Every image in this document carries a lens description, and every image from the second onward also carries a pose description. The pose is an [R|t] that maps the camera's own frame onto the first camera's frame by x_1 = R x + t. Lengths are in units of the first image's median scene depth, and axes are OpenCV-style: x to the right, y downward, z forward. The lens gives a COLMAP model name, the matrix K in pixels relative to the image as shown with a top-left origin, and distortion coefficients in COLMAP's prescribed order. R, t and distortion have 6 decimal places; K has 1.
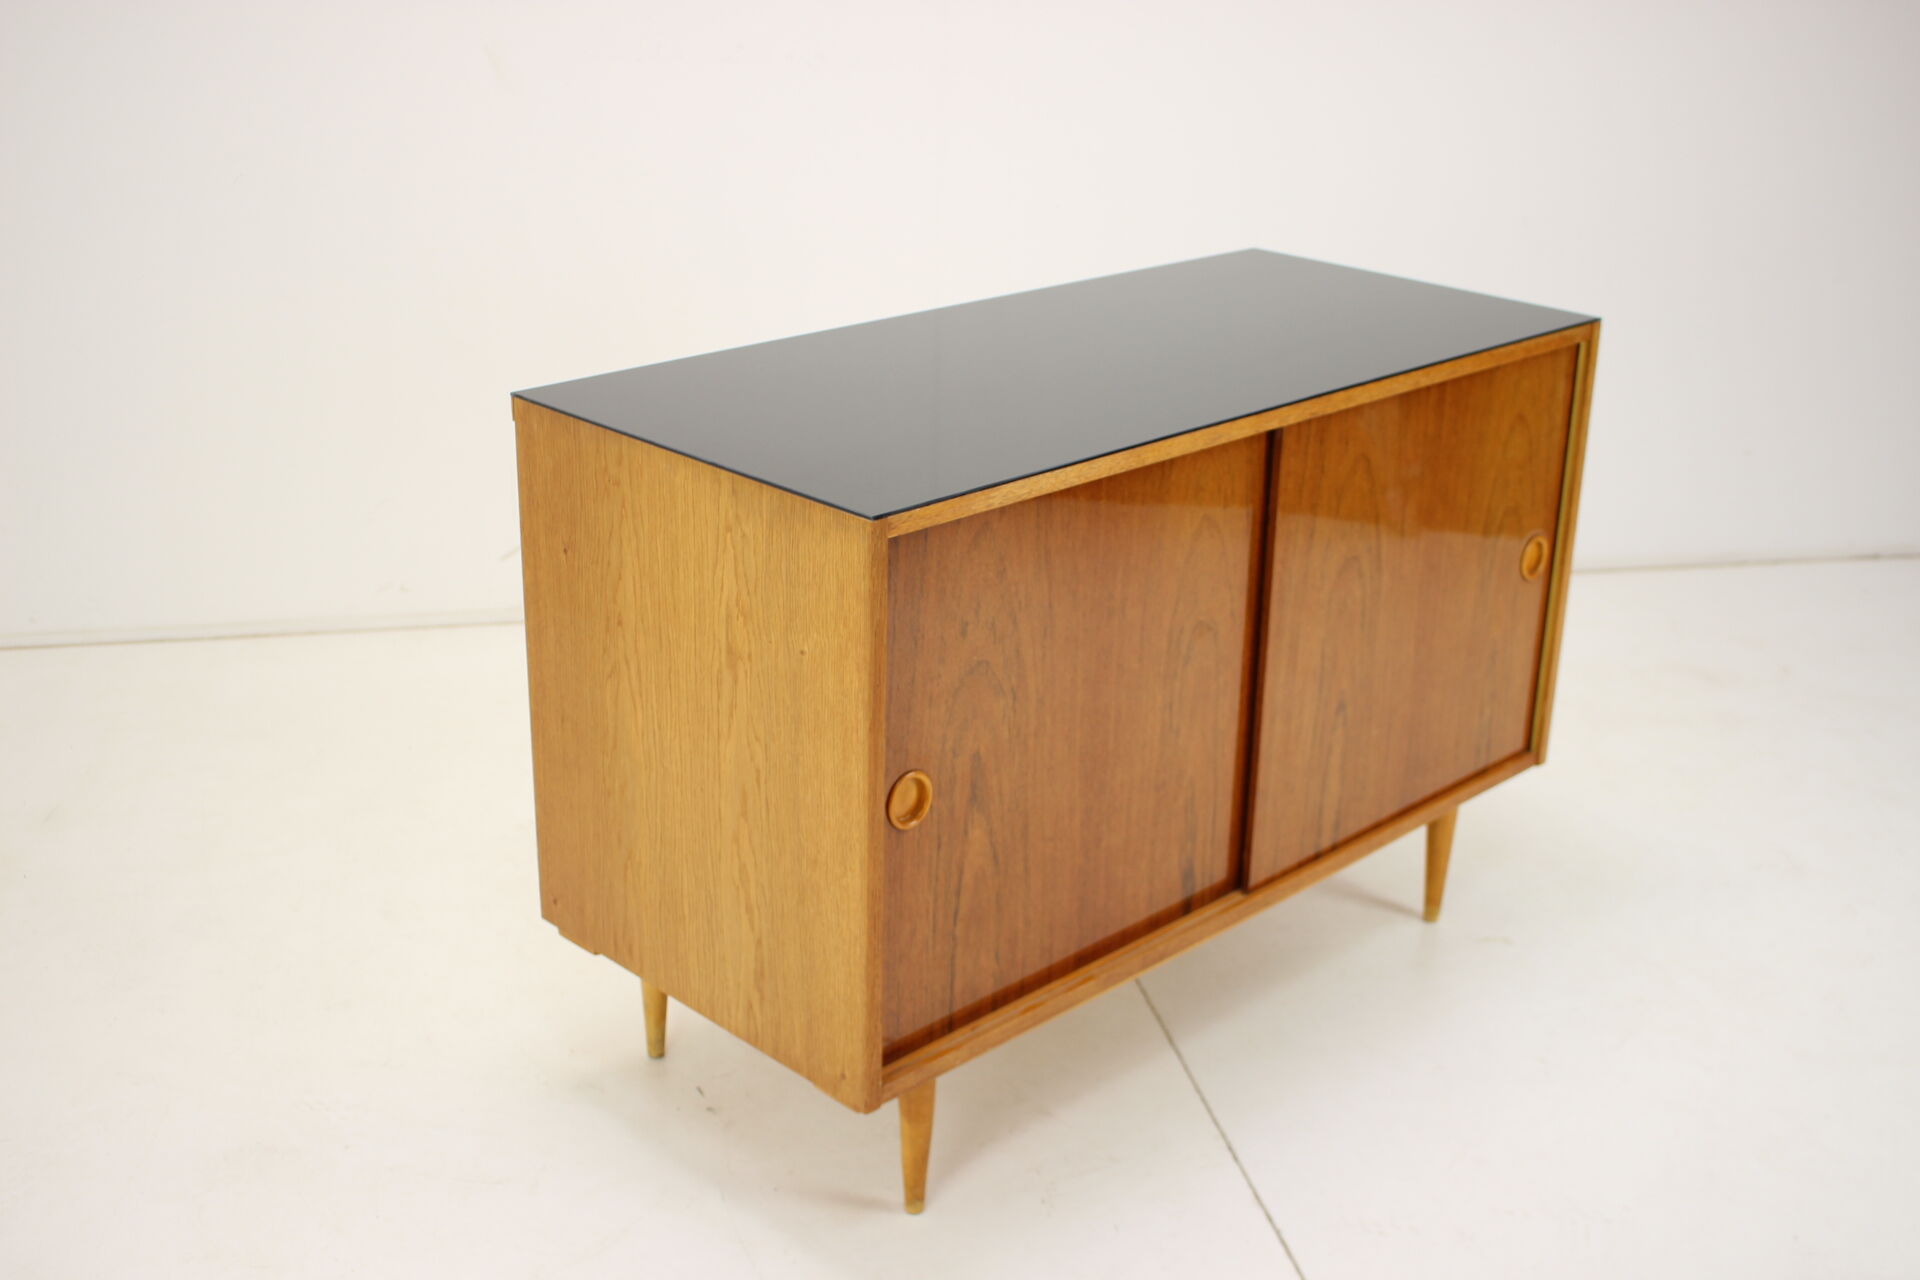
lens RADIAL K [[2249.6, 0, 1059.9], [0, 2249.6, 627.0], [0, 0, 1]] dist [0.061672, 0.000000]
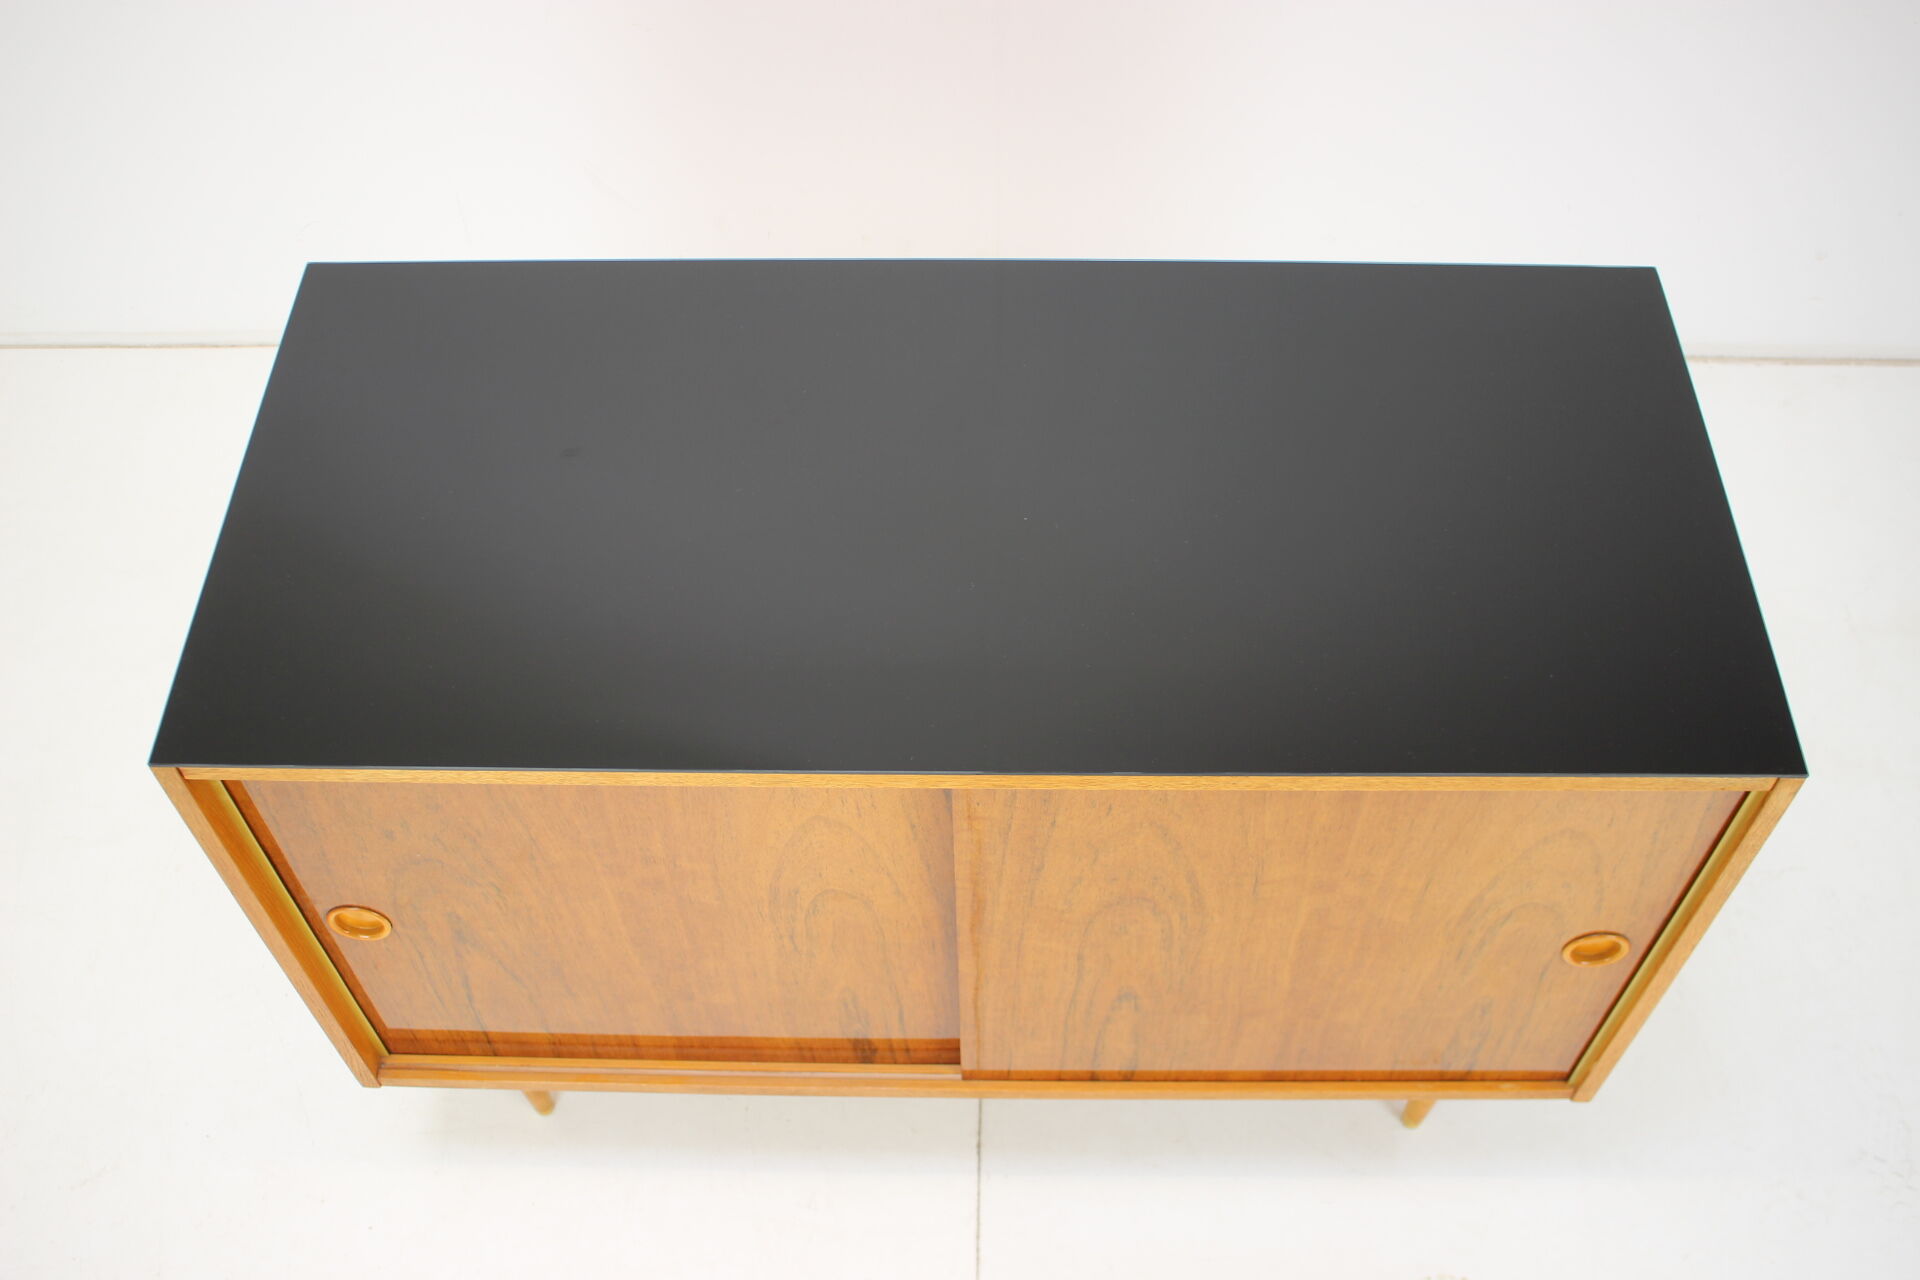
lens RADIAL K [[1905.5, 0, 954.4], [0, 1905.5, 649.1], [0, 0, 1]] dist [-0.102684, 0.000000]
pose [[0.662423, 0.575489, -0.479592, 0.384541], [-0.225744, 0.763786, 0.604707, -0.509588], [0.714308, -0.292307, 0.635862, 0.672103]]
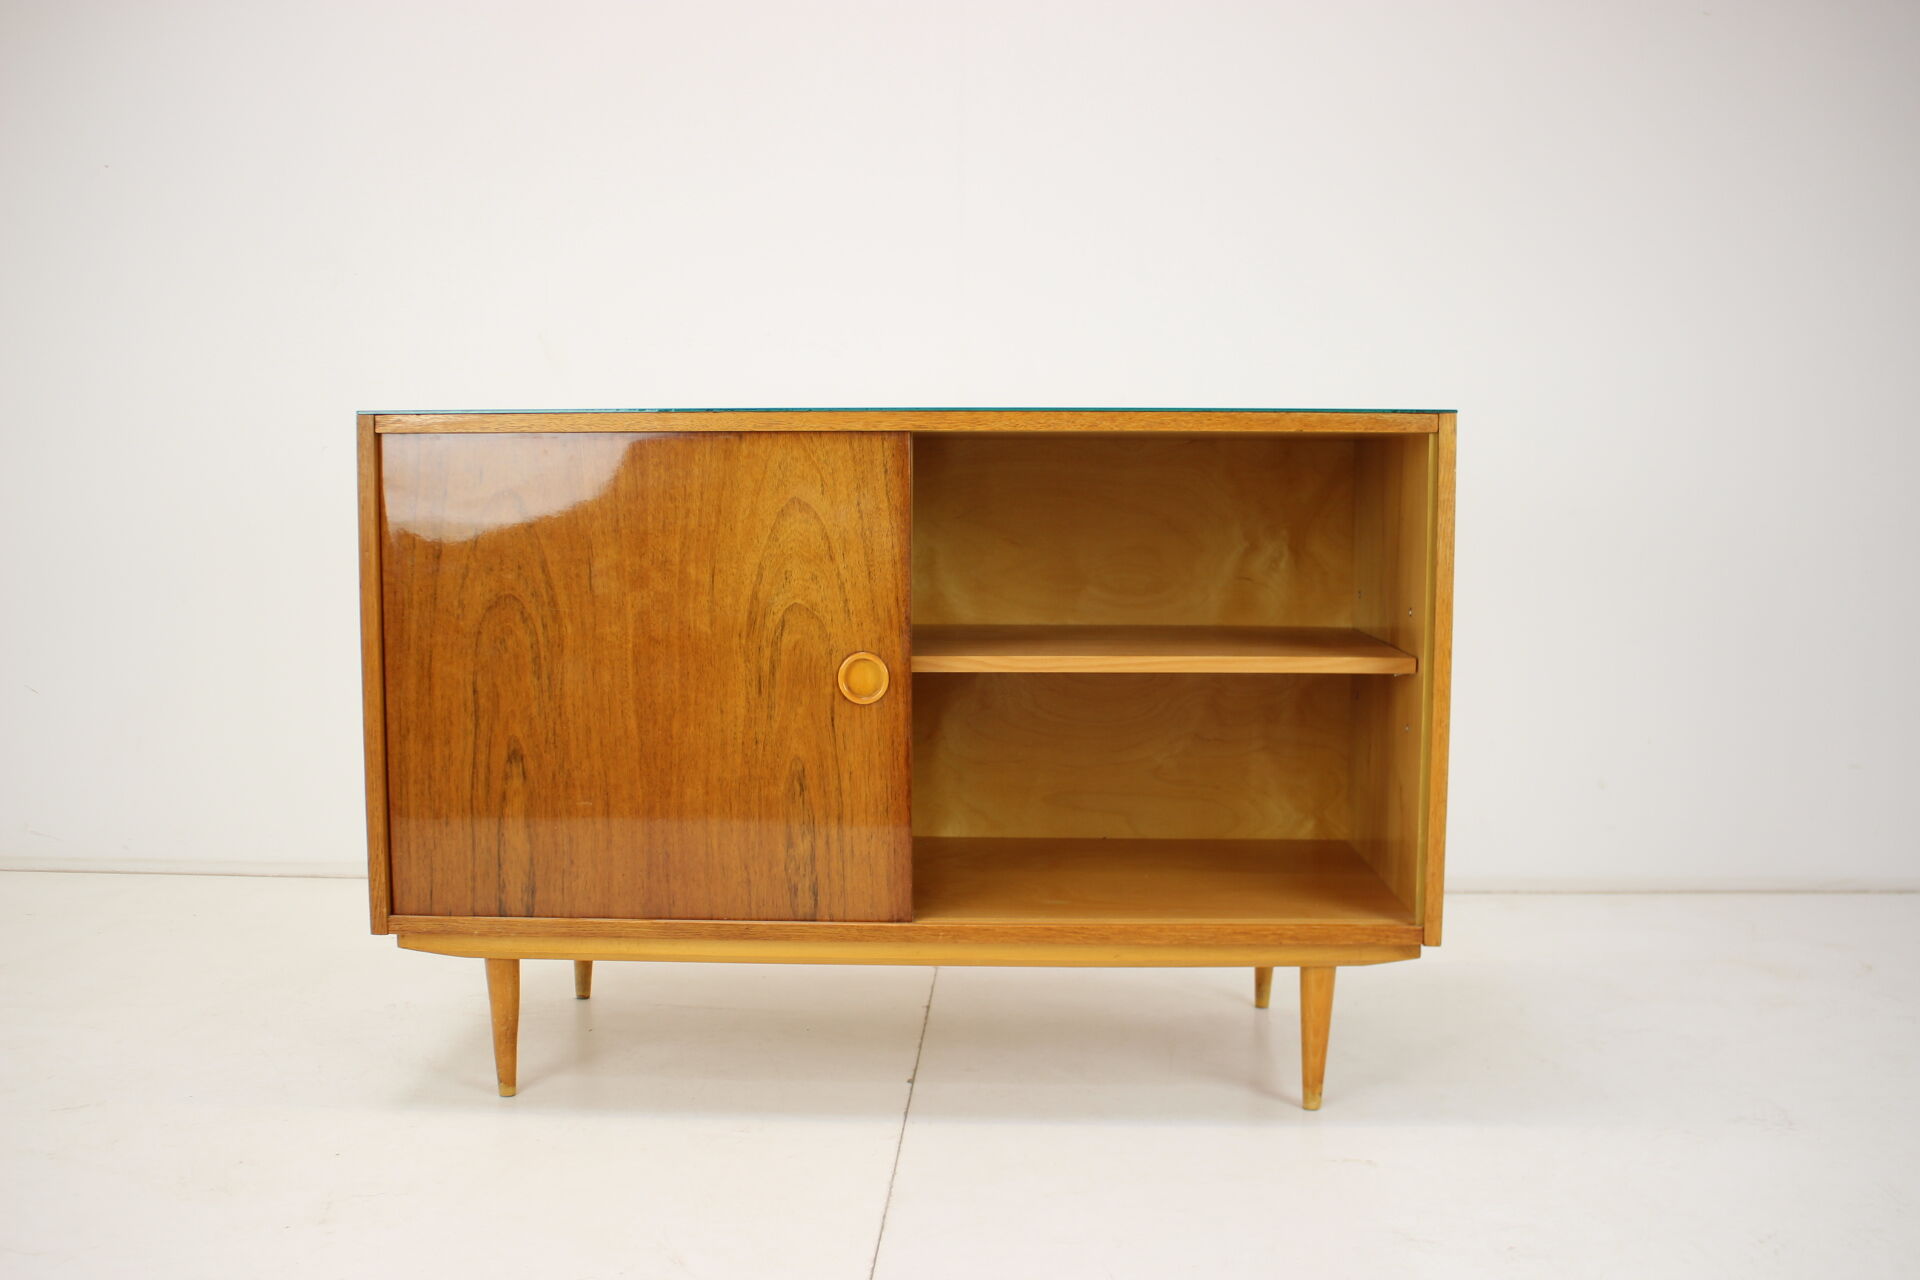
lens RADIAL K [[1905.5, 0, 955.0], [0, 1905.5, 603.6], [0, 0, 1]] dist [-0.102684, 0.000000]
pose [[0.633737, 0.025784, -0.773119, 1.033369], [-0.246949, 0.953890, -0.170615, 0.076662], [0.733071, 0.299046, 0.610883, 0.715380]]
